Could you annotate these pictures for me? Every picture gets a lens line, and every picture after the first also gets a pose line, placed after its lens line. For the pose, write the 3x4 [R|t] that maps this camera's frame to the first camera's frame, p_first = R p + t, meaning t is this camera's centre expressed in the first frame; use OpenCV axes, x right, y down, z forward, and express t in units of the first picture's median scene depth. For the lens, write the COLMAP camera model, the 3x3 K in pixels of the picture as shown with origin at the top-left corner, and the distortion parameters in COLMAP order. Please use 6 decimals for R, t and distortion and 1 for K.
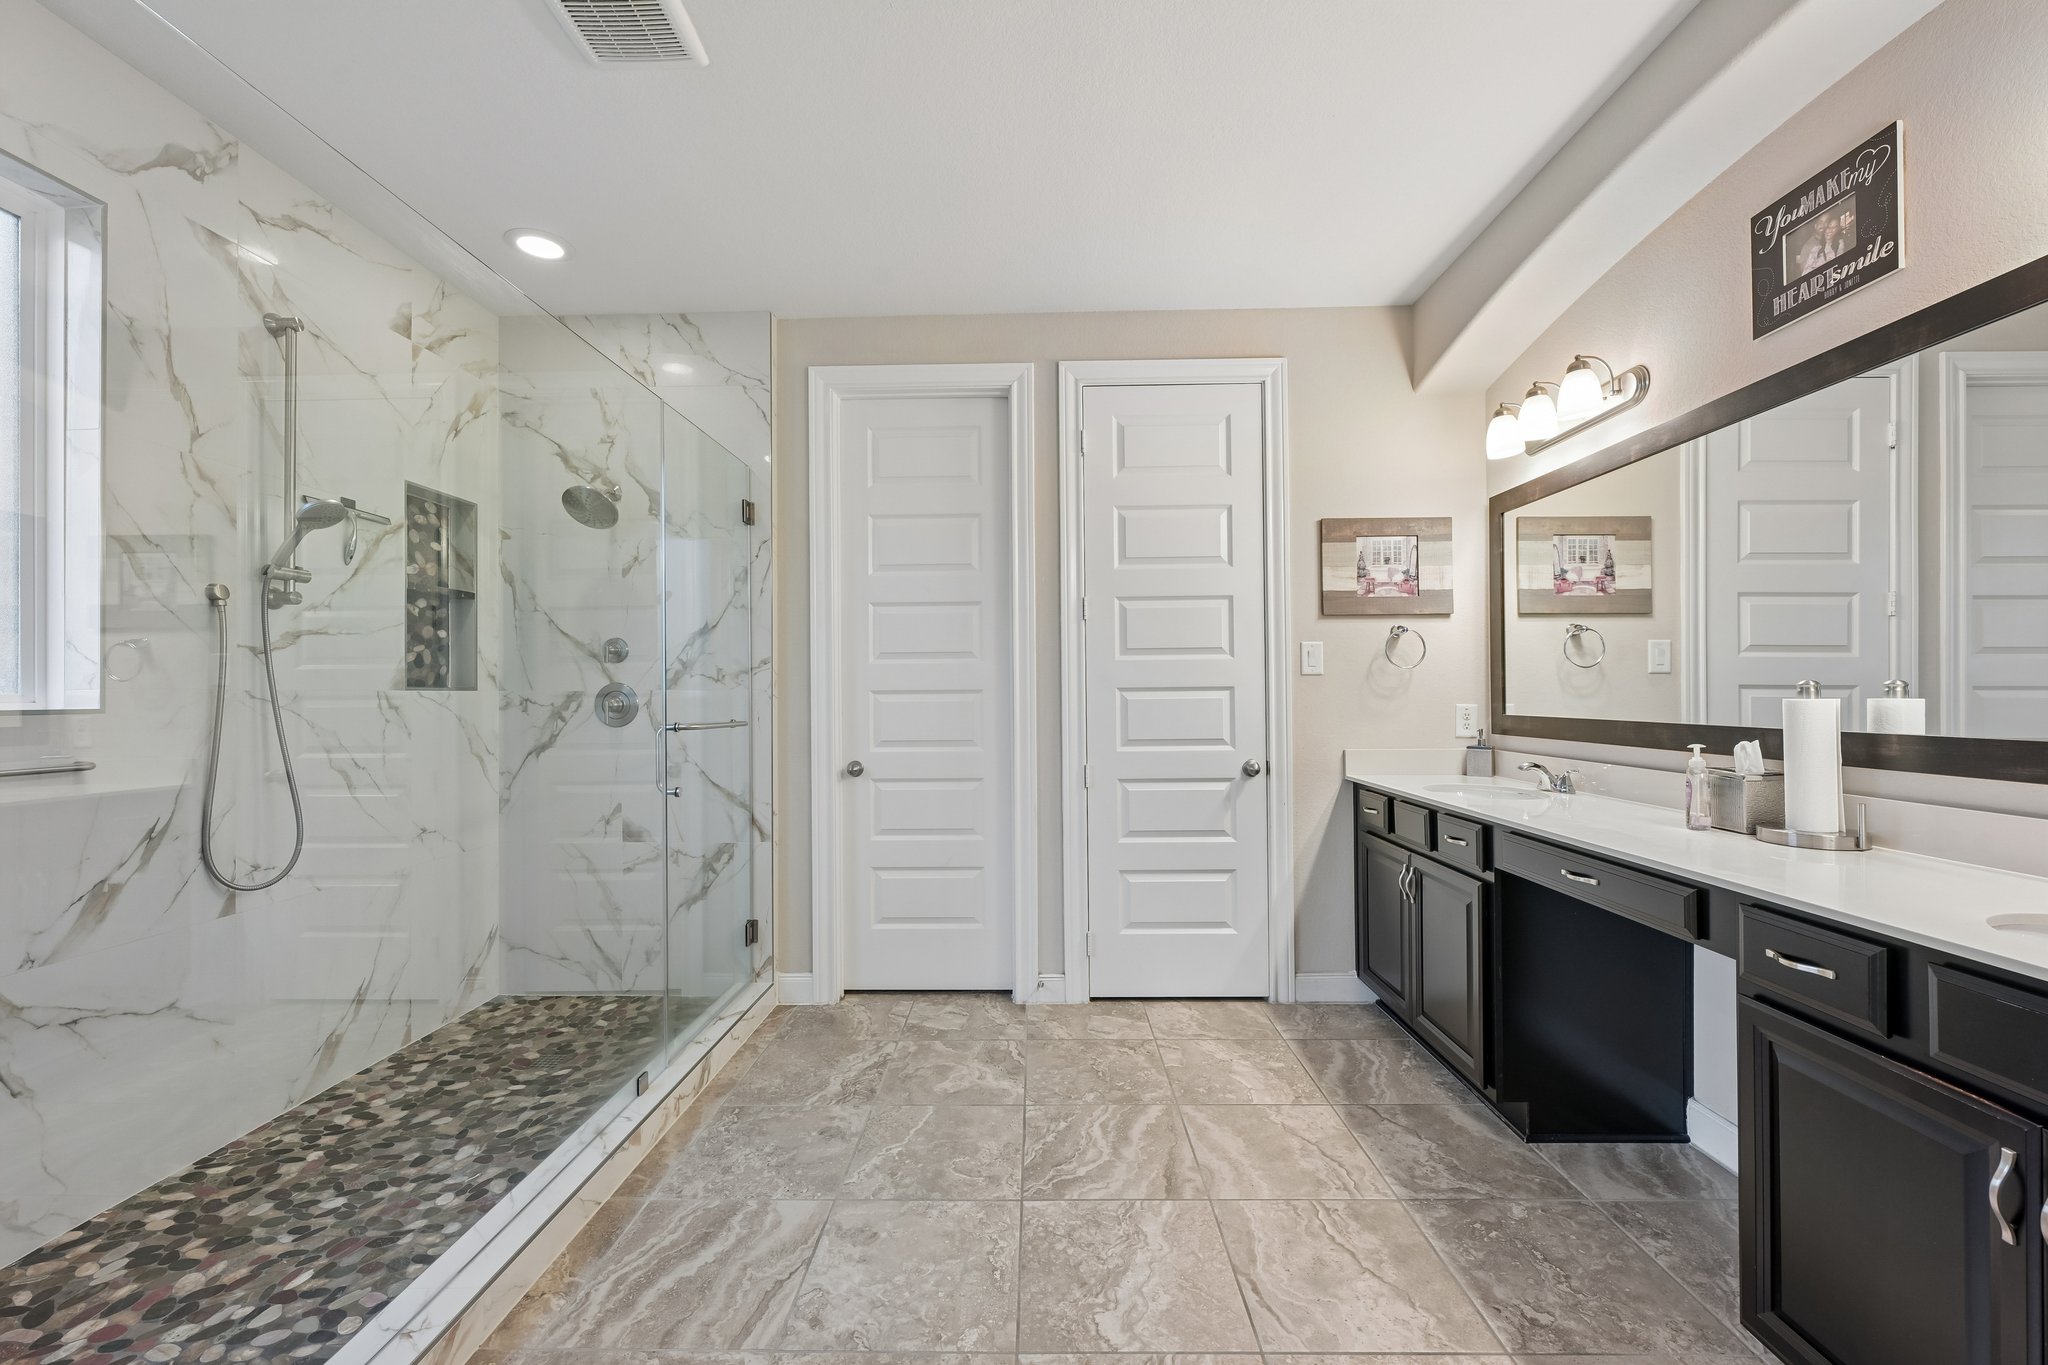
lens RADIAL K [[809.9, 0, 1018.4], [0, 809.9, 691.1], [0, 0, 1]] dist [-0.002045, 0.000416]
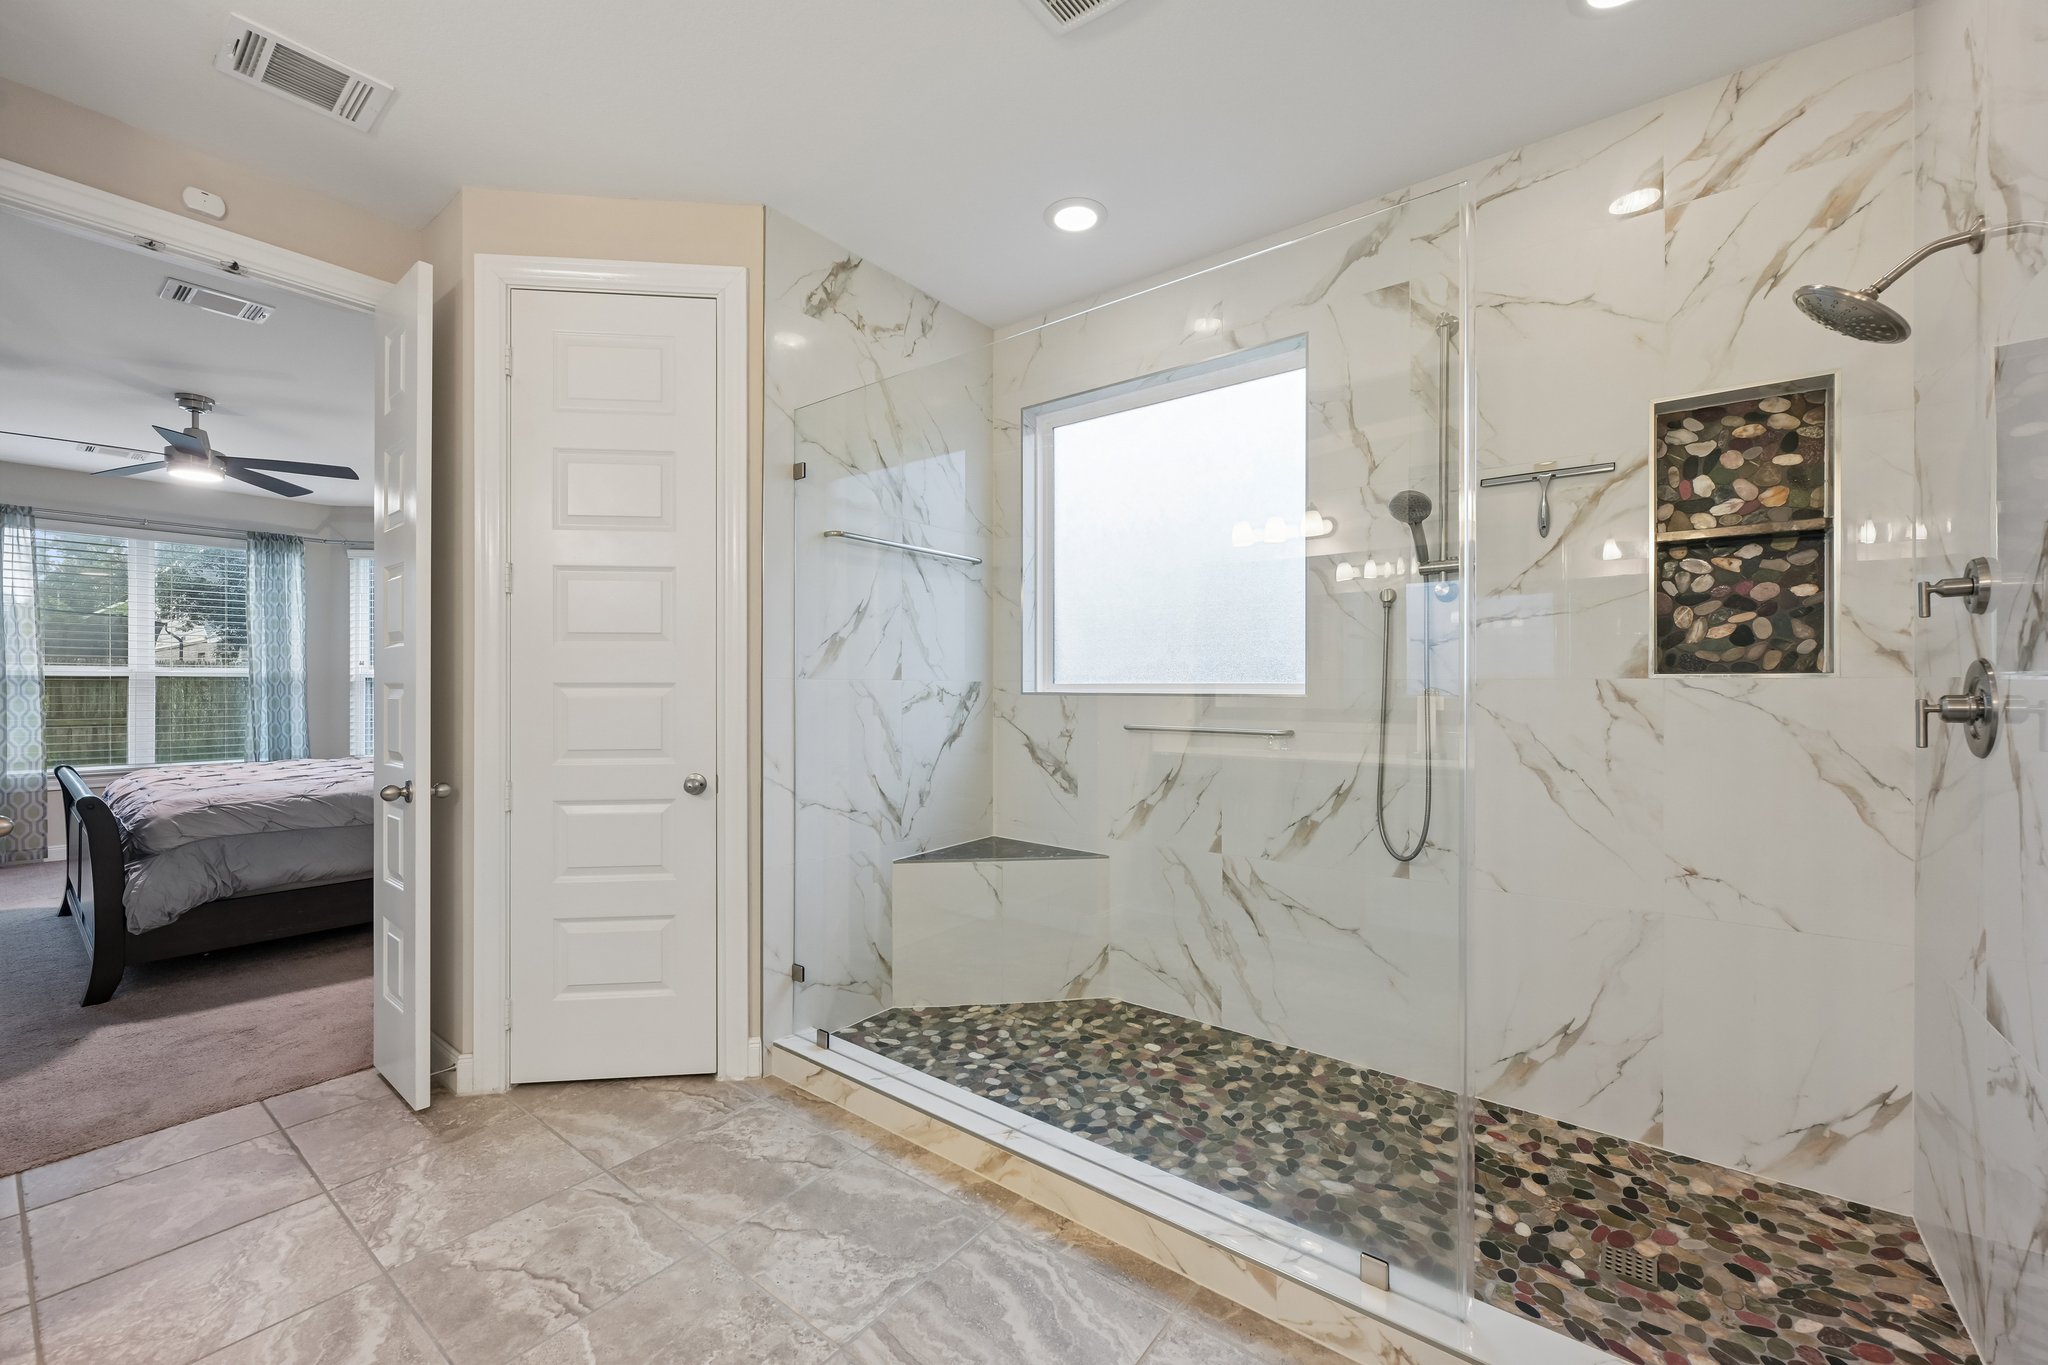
lens RADIAL K [[809.9, 0, 1025.8], [0, 809.9, 686.9], [0, 0, 1]] dist [-0.002045, 0.000416]
pose [[-0.584809, 0.006566, -0.811144, 0.272011], [0.006618, 0.999973, 0.003323, 0.001080], [0.811144, -0.003425, -0.584837, 1.314207]]
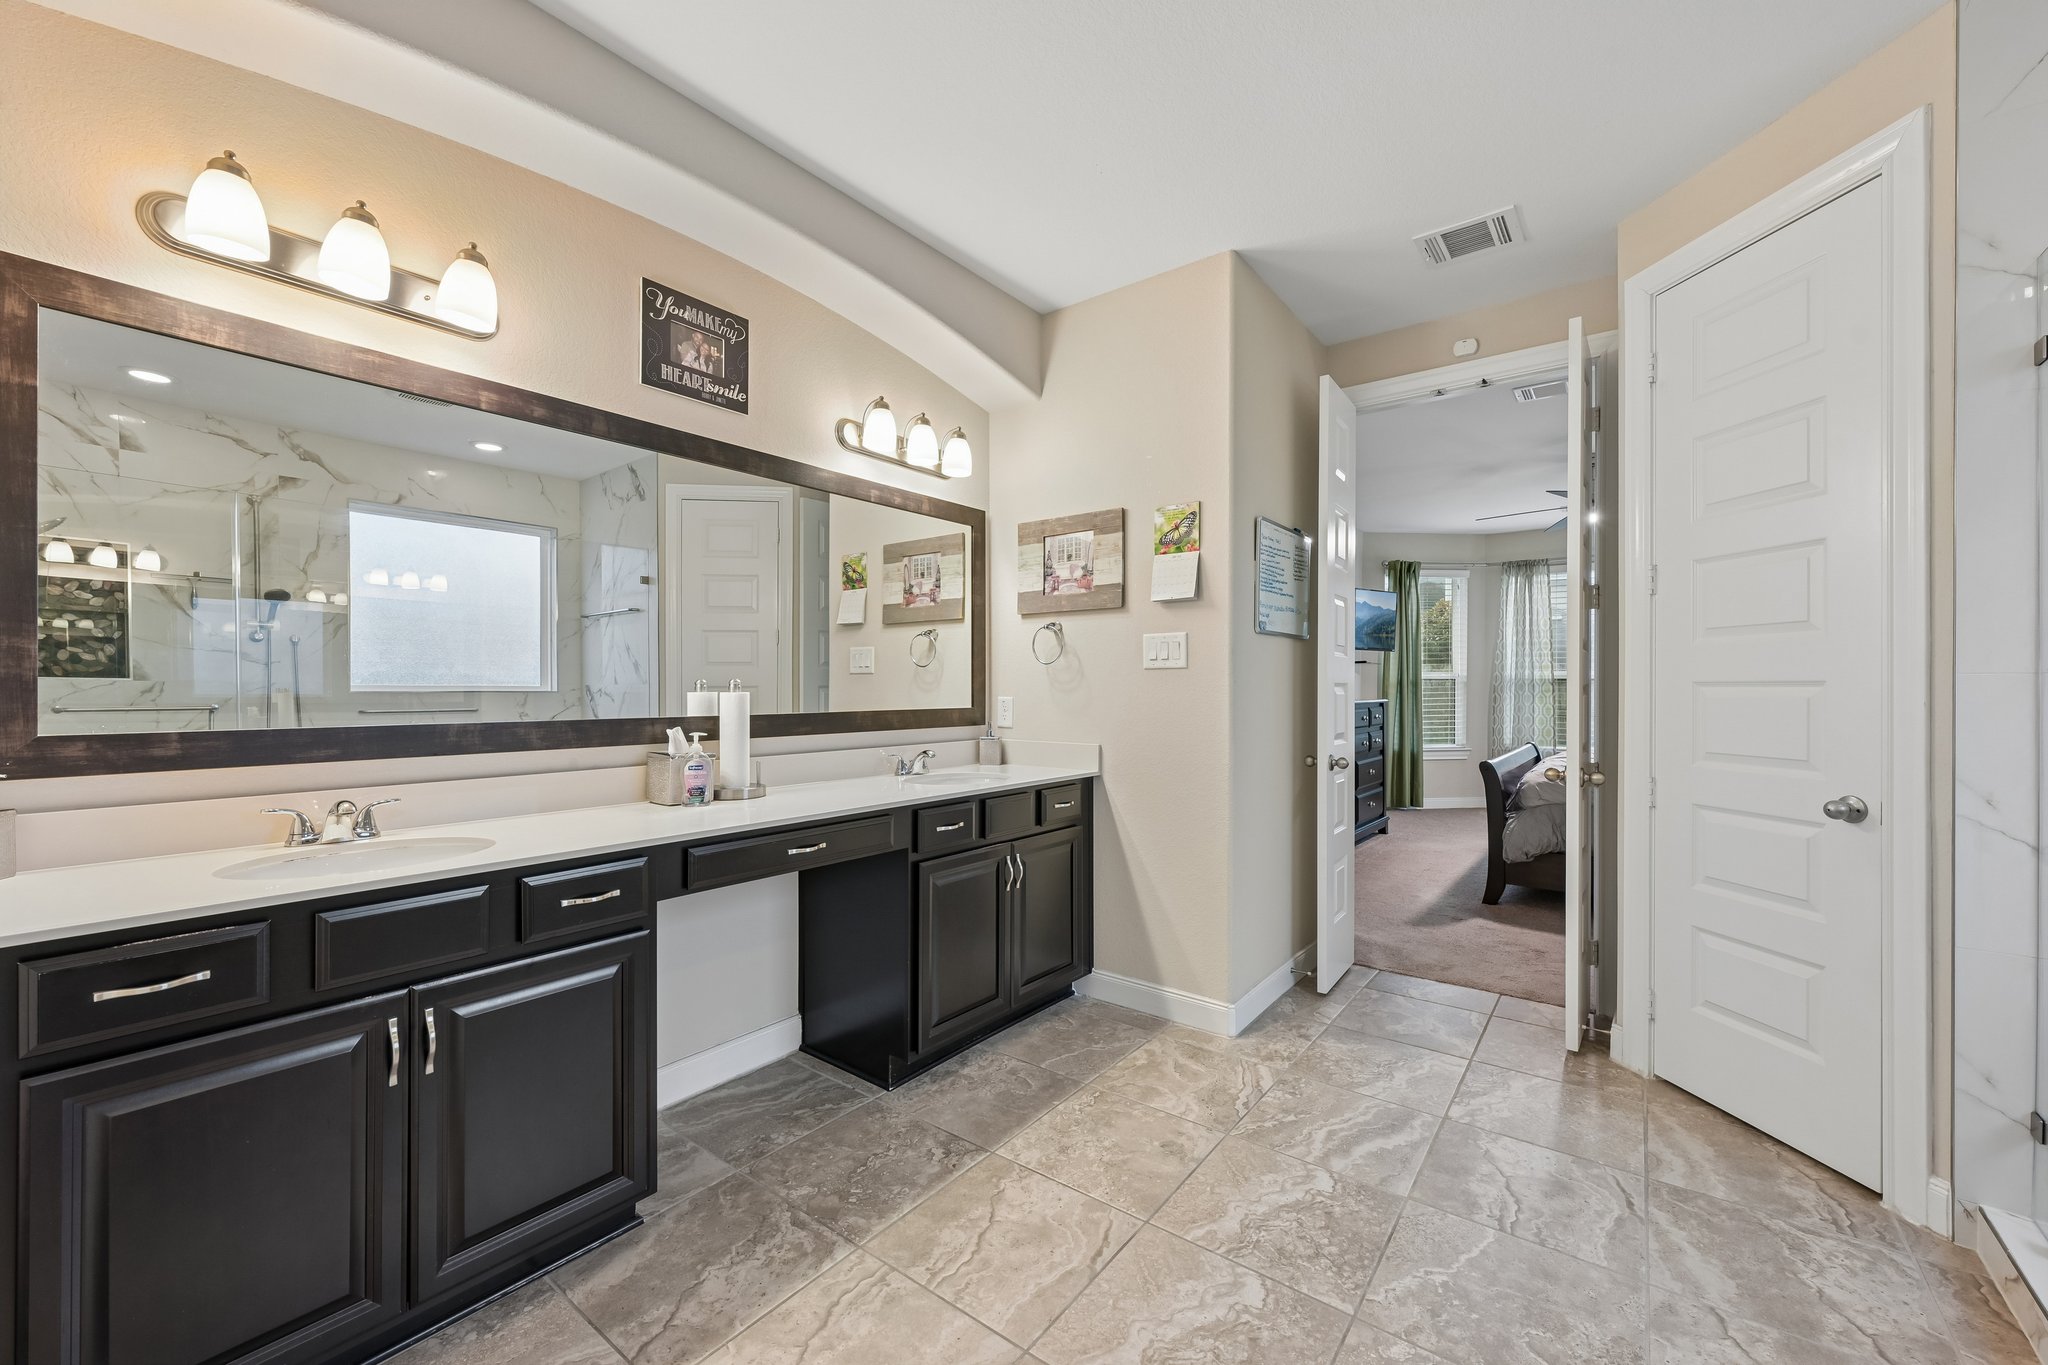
lens RADIAL K [[809.9, 0, 1024.6], [0, 809.9, 688.4], [0, 0, 1]] dist [-0.002045, 0.000416]
pose [[-0.811881, 0.003935, 0.583809, -0.199249], [0.001636, 0.999989, -0.004465, 0.007906], [-0.583820, -0.002670, -0.811878, 1.549810]]
